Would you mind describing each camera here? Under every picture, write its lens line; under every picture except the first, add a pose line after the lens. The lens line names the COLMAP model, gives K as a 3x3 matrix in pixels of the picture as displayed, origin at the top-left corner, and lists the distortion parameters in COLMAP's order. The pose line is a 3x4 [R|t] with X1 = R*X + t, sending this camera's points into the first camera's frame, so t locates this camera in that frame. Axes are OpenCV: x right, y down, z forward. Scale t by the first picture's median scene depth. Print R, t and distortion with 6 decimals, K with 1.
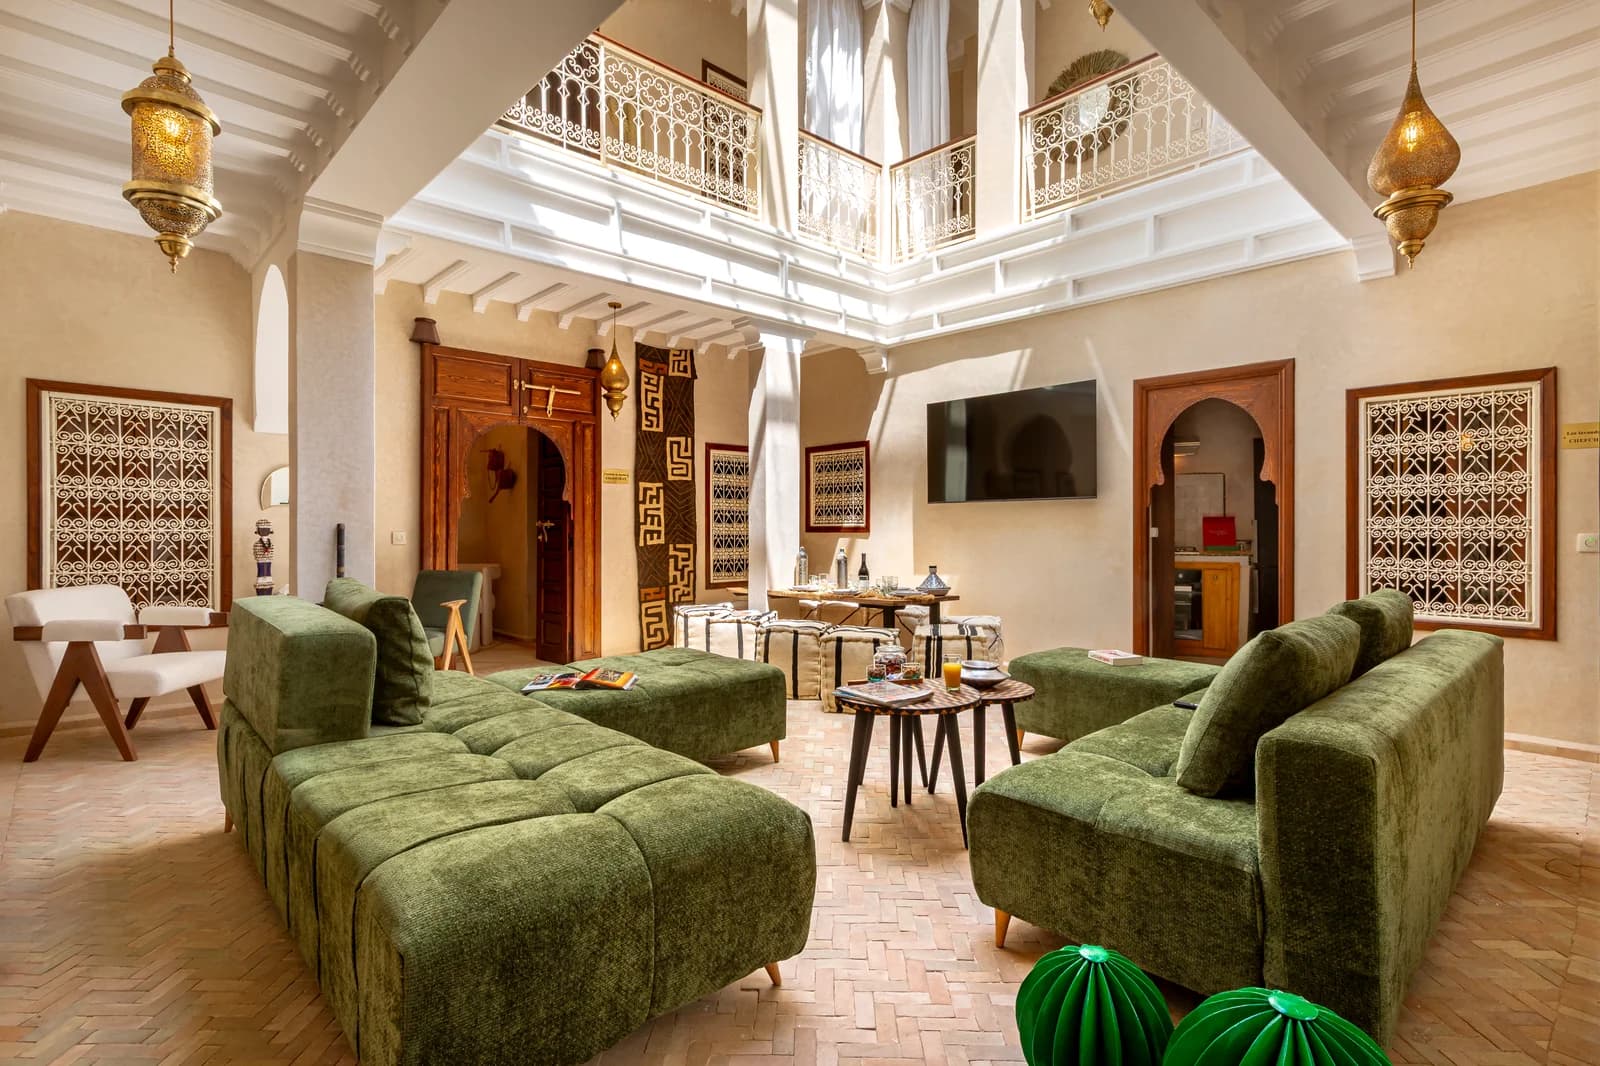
lens RADIAL K [[769.3, 0, 801.5], [0, 769.3, 511.4], [0, 0, 1]] dist [-0.013471, 0.000719]
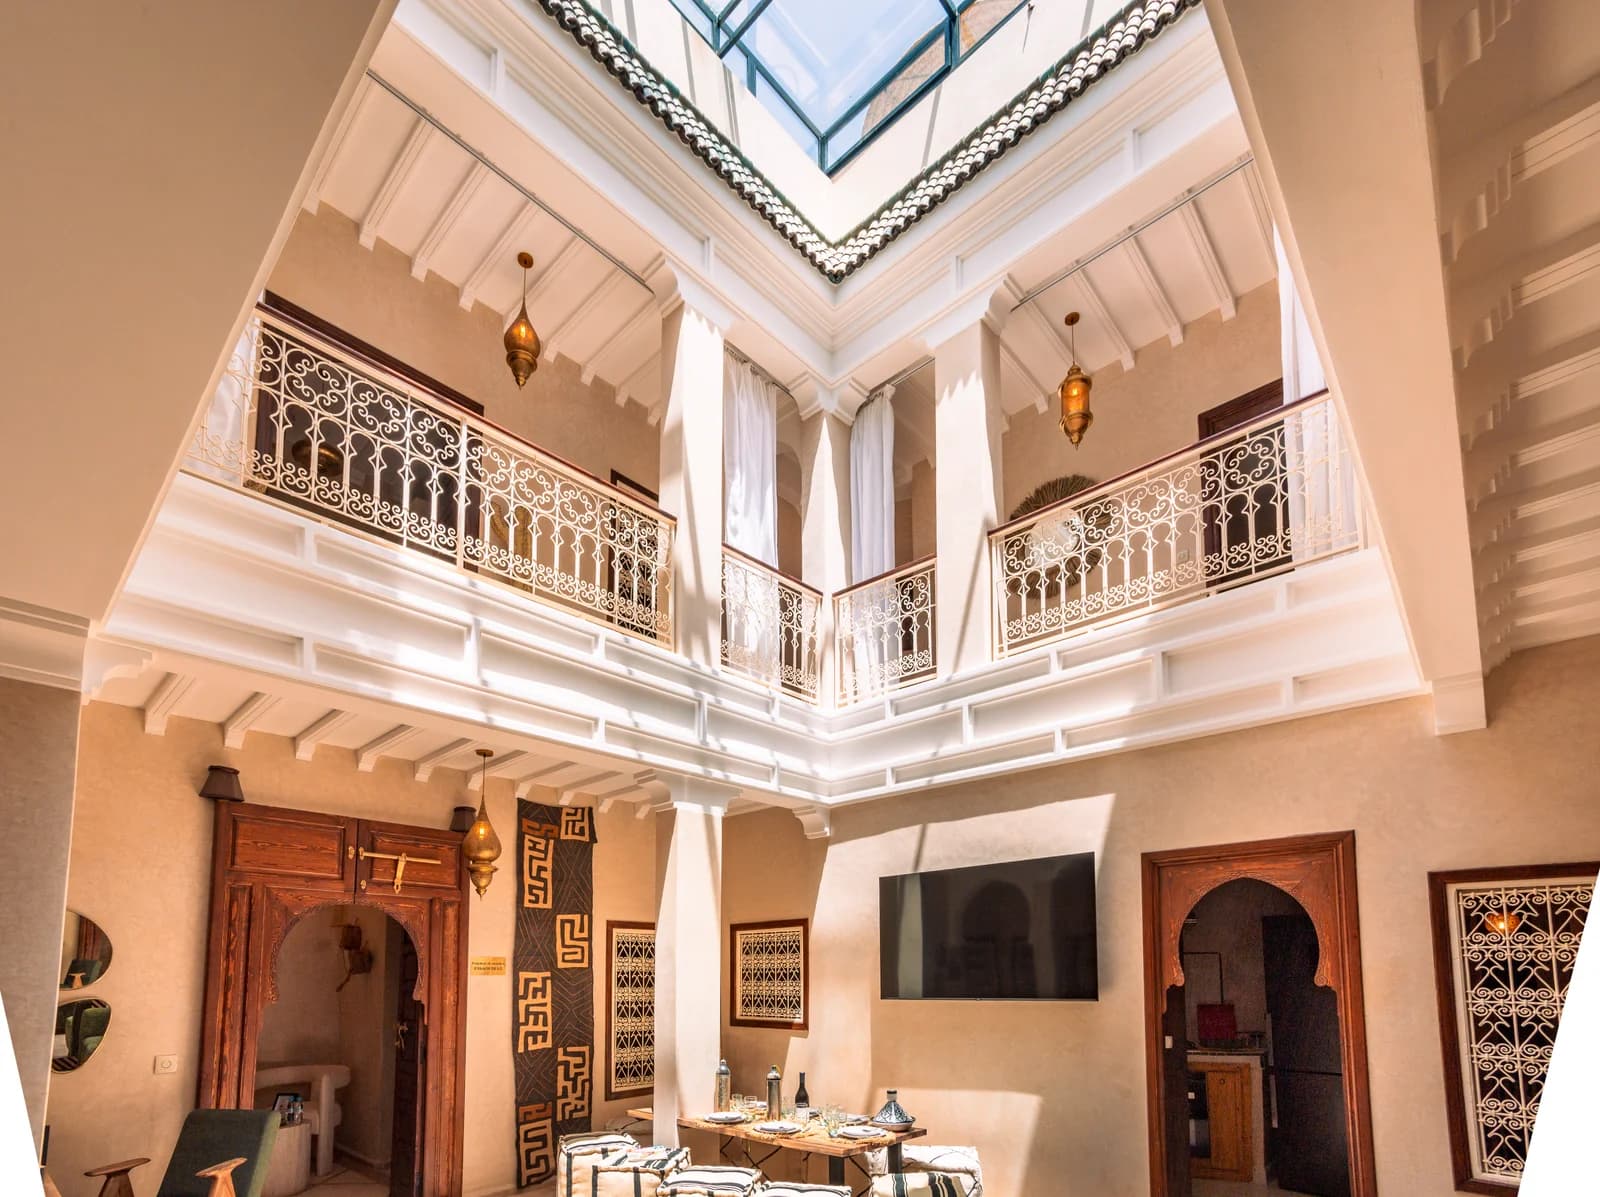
lens RADIAL K [[707.9, 0, 791.8], [0, 707.9, 603.6], [0, 0, 1]] dist [0.000037, 0.006878]
pose [[0.997277, 0.026558, 0.068797, 0.012162], [0.007369, 0.892340, -0.451303, -0.061337], [-0.073376, 0.450581, 0.889715, 0.213801]]
